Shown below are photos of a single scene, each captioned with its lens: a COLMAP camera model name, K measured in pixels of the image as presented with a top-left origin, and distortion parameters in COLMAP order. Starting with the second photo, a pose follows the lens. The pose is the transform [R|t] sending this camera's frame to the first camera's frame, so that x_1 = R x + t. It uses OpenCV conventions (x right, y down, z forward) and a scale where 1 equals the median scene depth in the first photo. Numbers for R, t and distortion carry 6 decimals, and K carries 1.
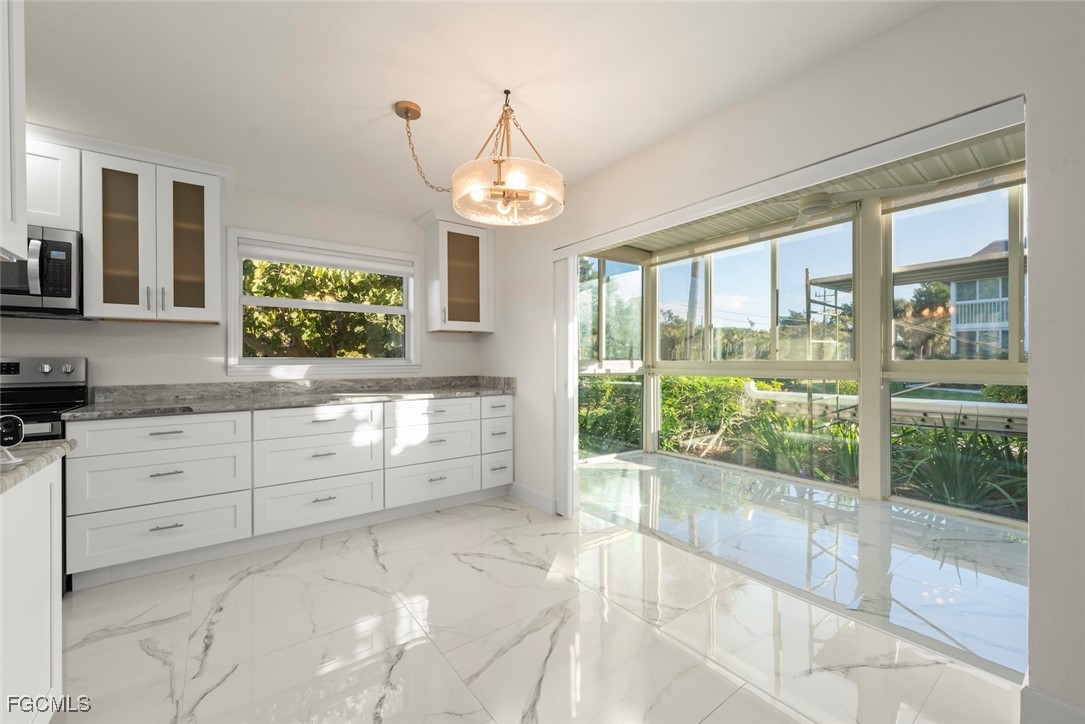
lens RADIAL K [[434.3, 0, 542.0], [0, 434.3, 359.7], [0, 0, 1]] dist [-0.000628, -0.000073]
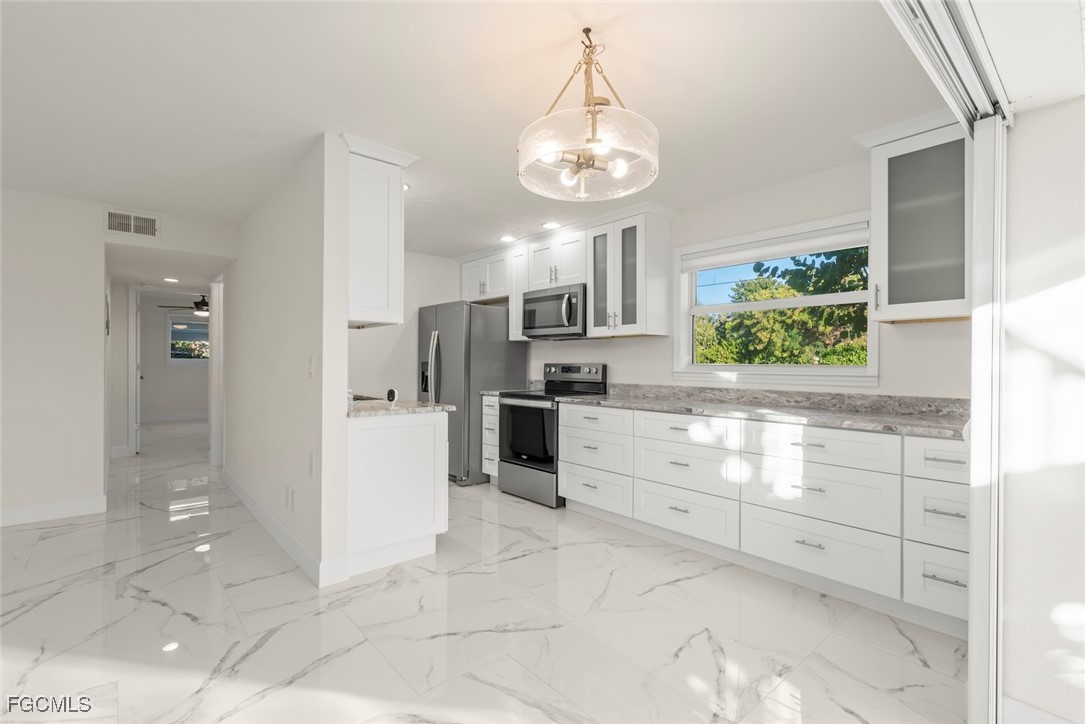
lens RADIAL K [[491.1, 0, 542.5], [0, 491.1, 362.0], [0, 0, 1]] dist [0.003435, 0.000318]
pose [[0.067754, 0.002622, -0.997699, 0.580057], [-0.004309, 0.999988, 0.002335, -0.011721], [0.997693, 0.004141, 0.067764, 0.617737]]
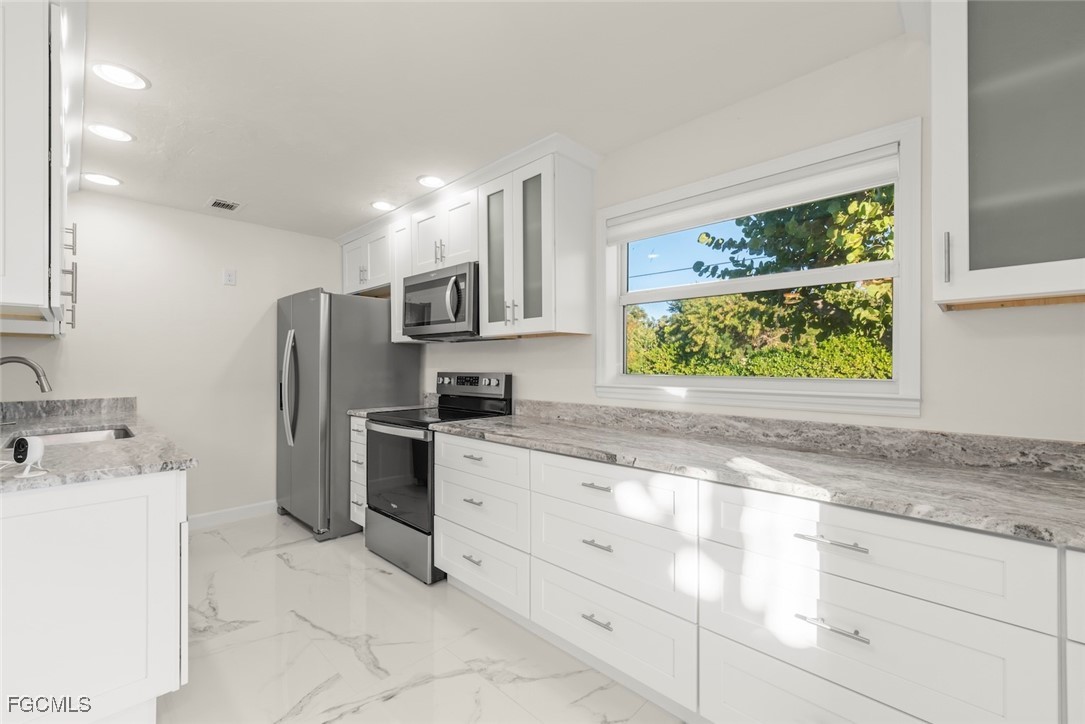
lens RADIAL K [[449.0, 0, 542.6], [0, 449.0, 363.7], [0, 0, 1]] dist [0.001949, 0.000198]
pose [[0.158774, 0.002442, -0.987312, 0.085054], [0.001456, 0.999995, 0.002708, -0.028569], [0.987314, -0.001868, 0.158770, 0.832466]]
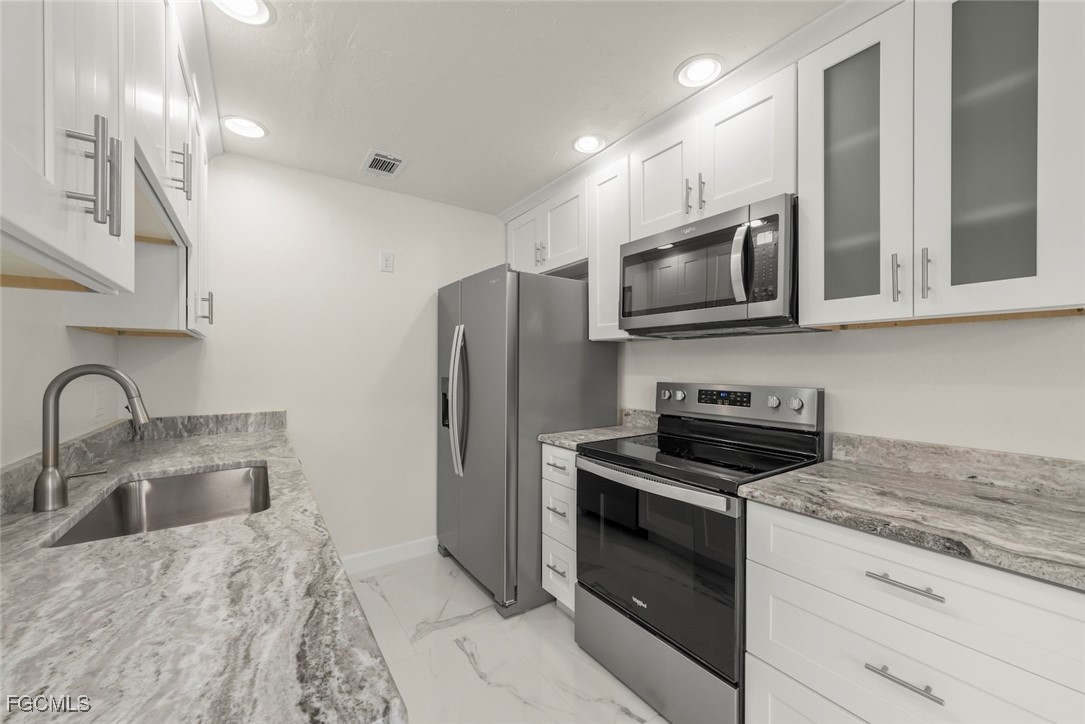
lens RADIAL K [[411.0, 0, 542.2], [0, 411.0, 365.5], [0, 0, 1]] dist [-0.000519, 0.000018]
pose [[-0.040829, 0.007939, -0.999135, -0.380271], [0.000603, 0.999968, 0.007921, -0.040734], [0.999166, -0.000279, -0.040833, 0.557053]]
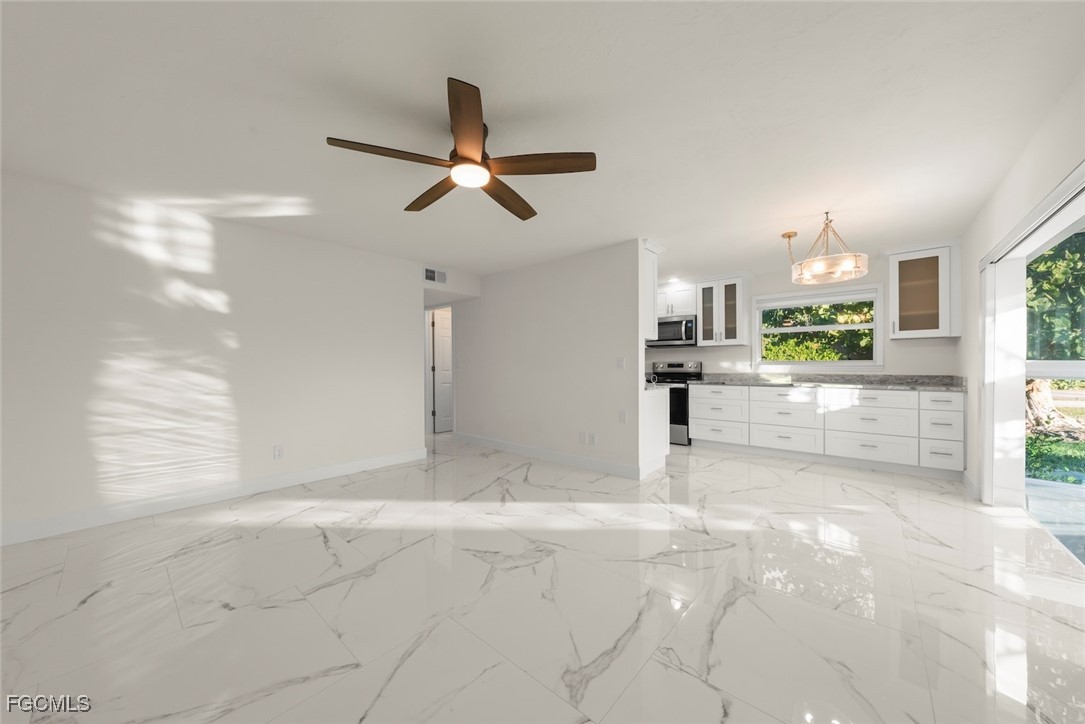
lens RADIAL K [[380.3, 0, 543.5], [0, 380.3, 366.5], [0, 0, 1]] dist [-0.001462, -0.000054]
pose [[0.206405, 0.007924, -0.978435, 0.875573], [0.005735, 0.999940, 0.009308, -0.002171], [0.978450, -0.007532, 0.206347, -0.341419]]
